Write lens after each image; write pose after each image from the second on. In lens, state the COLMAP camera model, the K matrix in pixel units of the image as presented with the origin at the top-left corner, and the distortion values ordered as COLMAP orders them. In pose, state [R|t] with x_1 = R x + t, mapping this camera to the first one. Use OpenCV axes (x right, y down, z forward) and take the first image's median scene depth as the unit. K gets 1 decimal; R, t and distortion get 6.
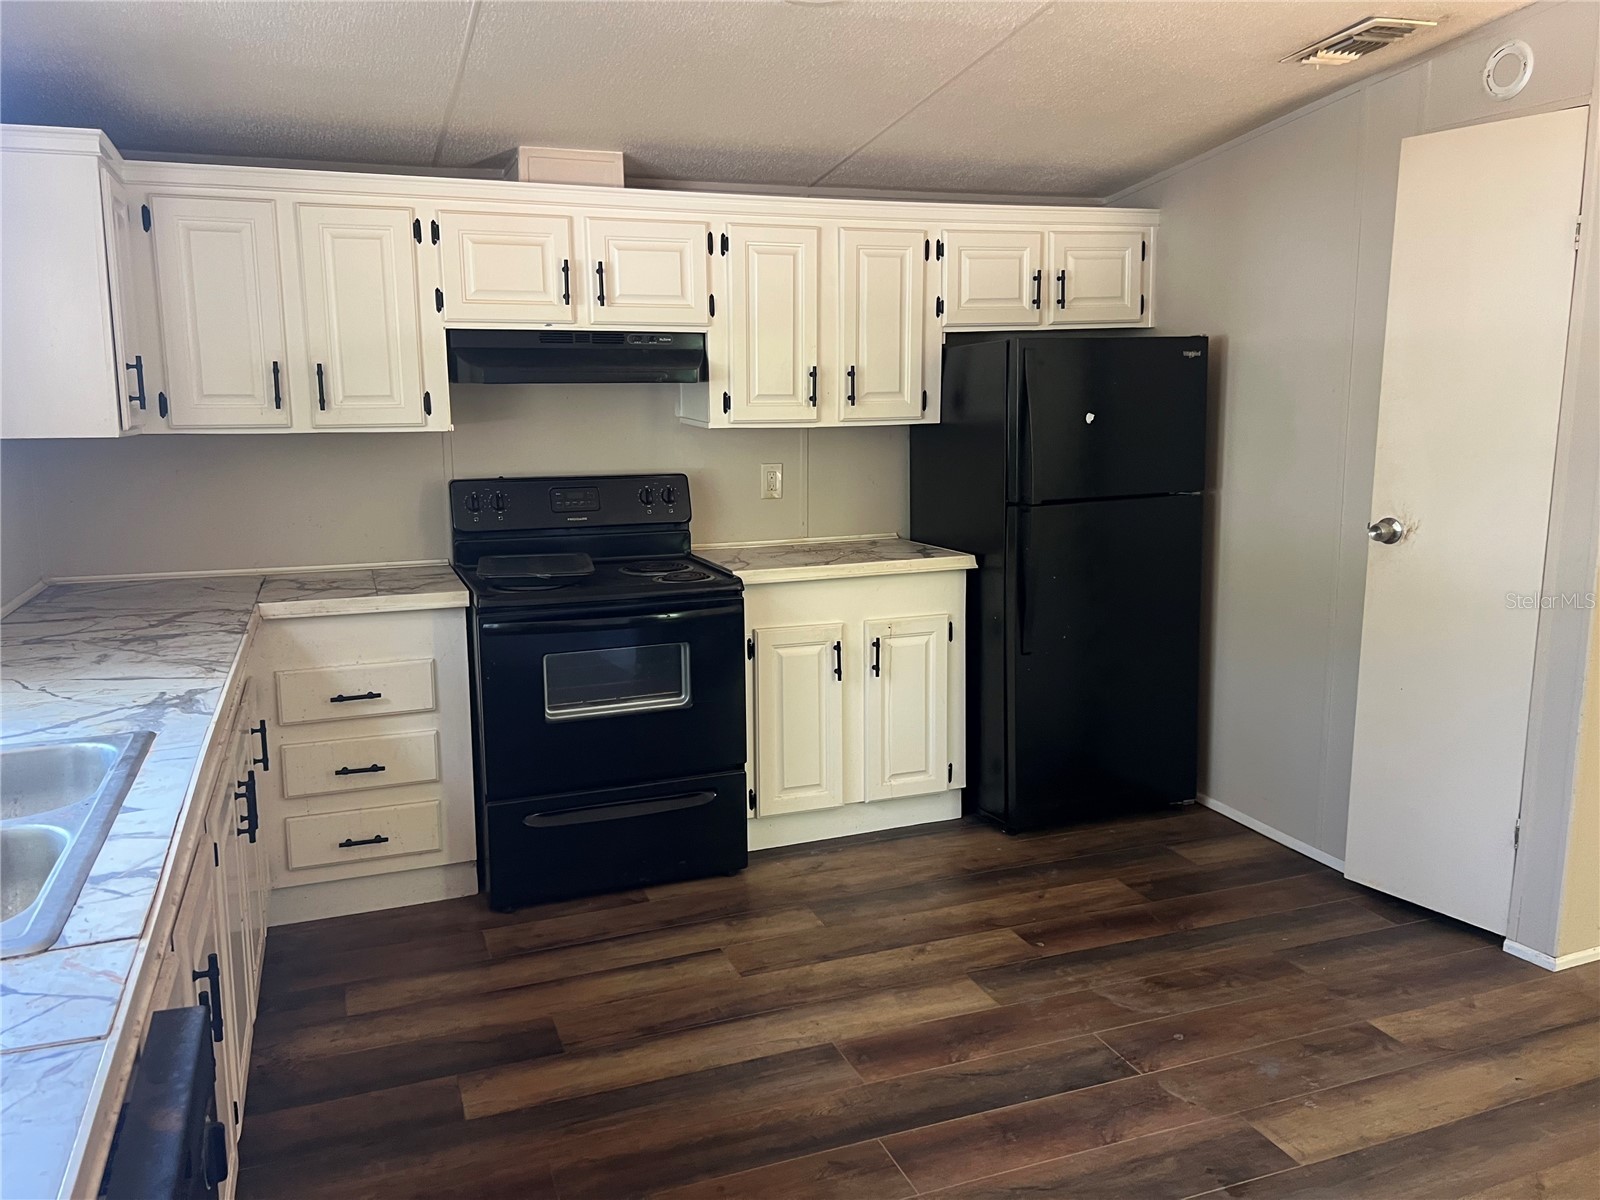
lens RADIAL K [[1213.6, 0, 801.7], [0, 1213.6, 581.3], [0, 0, 1]] dist [0.105798, -0.167976]
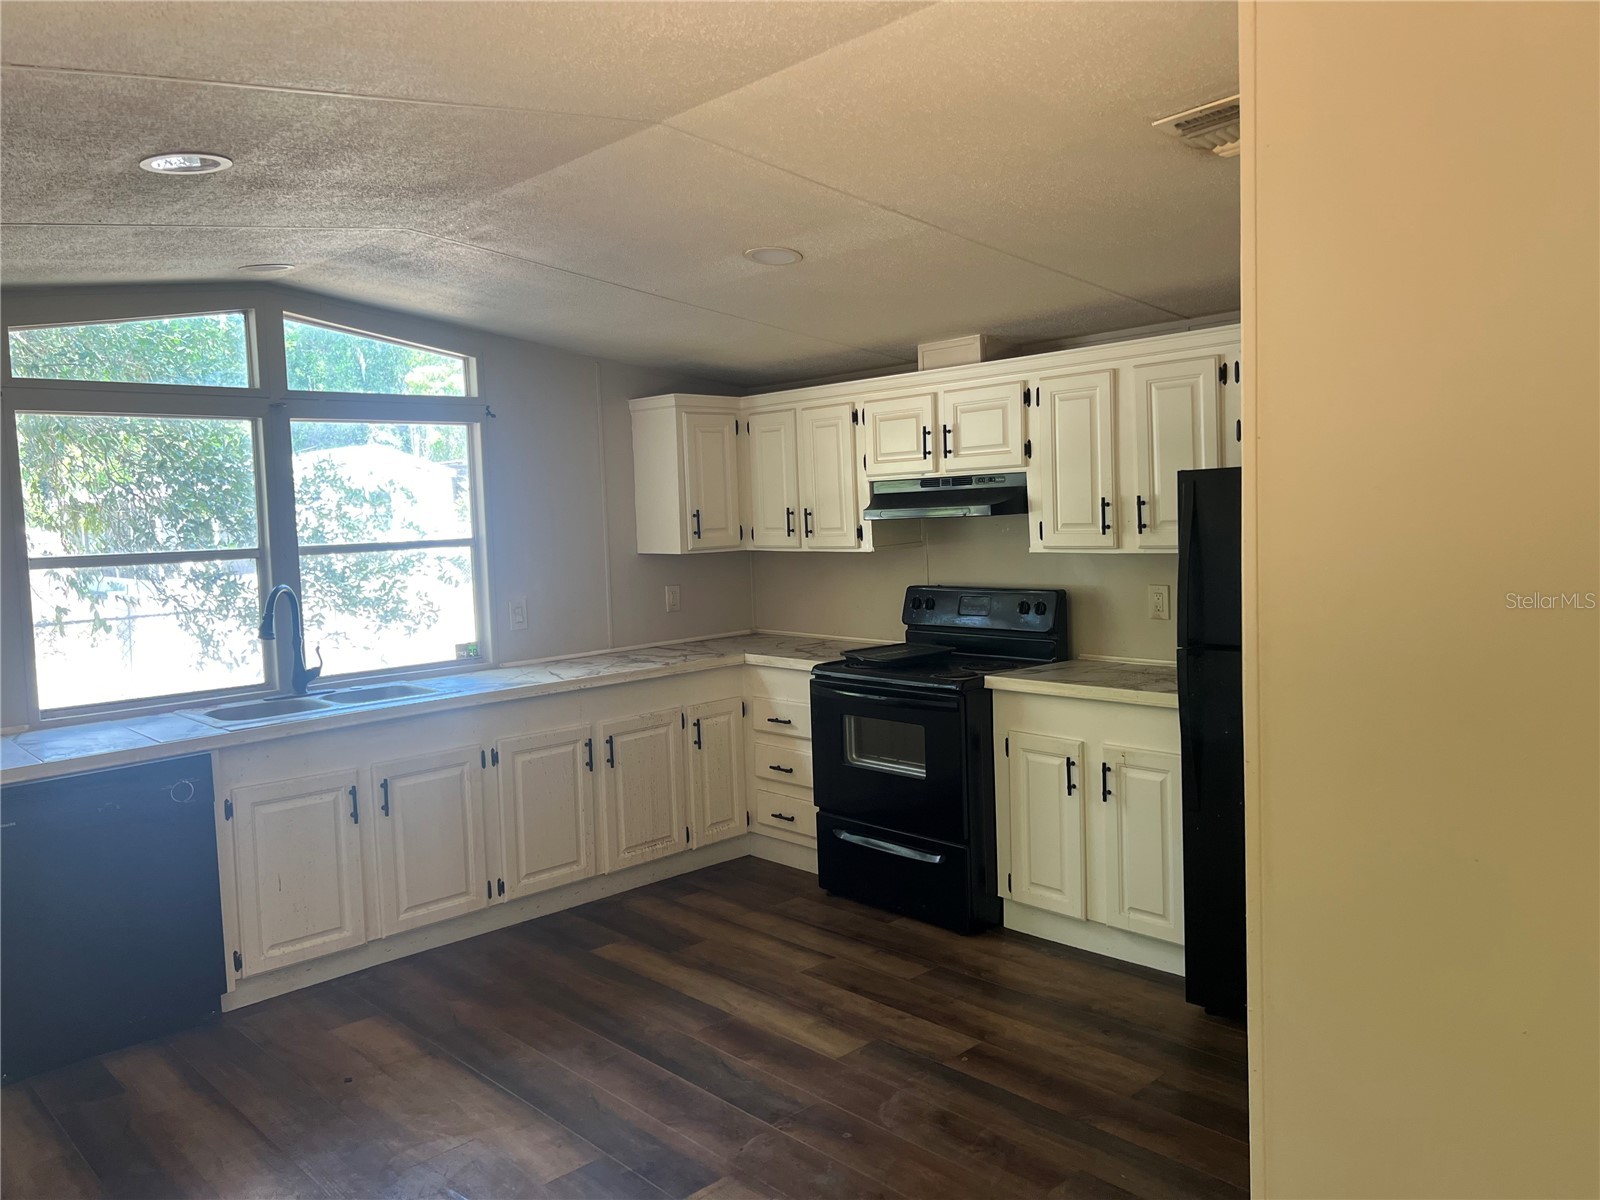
lens RADIAL K [[1213.6, 0, 801.7], [0, 1213.6, 581.3], [0, 0, 1]] dist [0.105798, -0.167976]
pose [[0.374323, 0.049781, -0.925961, 1.024573], [-0.112767, 0.993591, 0.007830, -0.093765], [0.920416, 0.101487, 0.377537, 0.411336]]
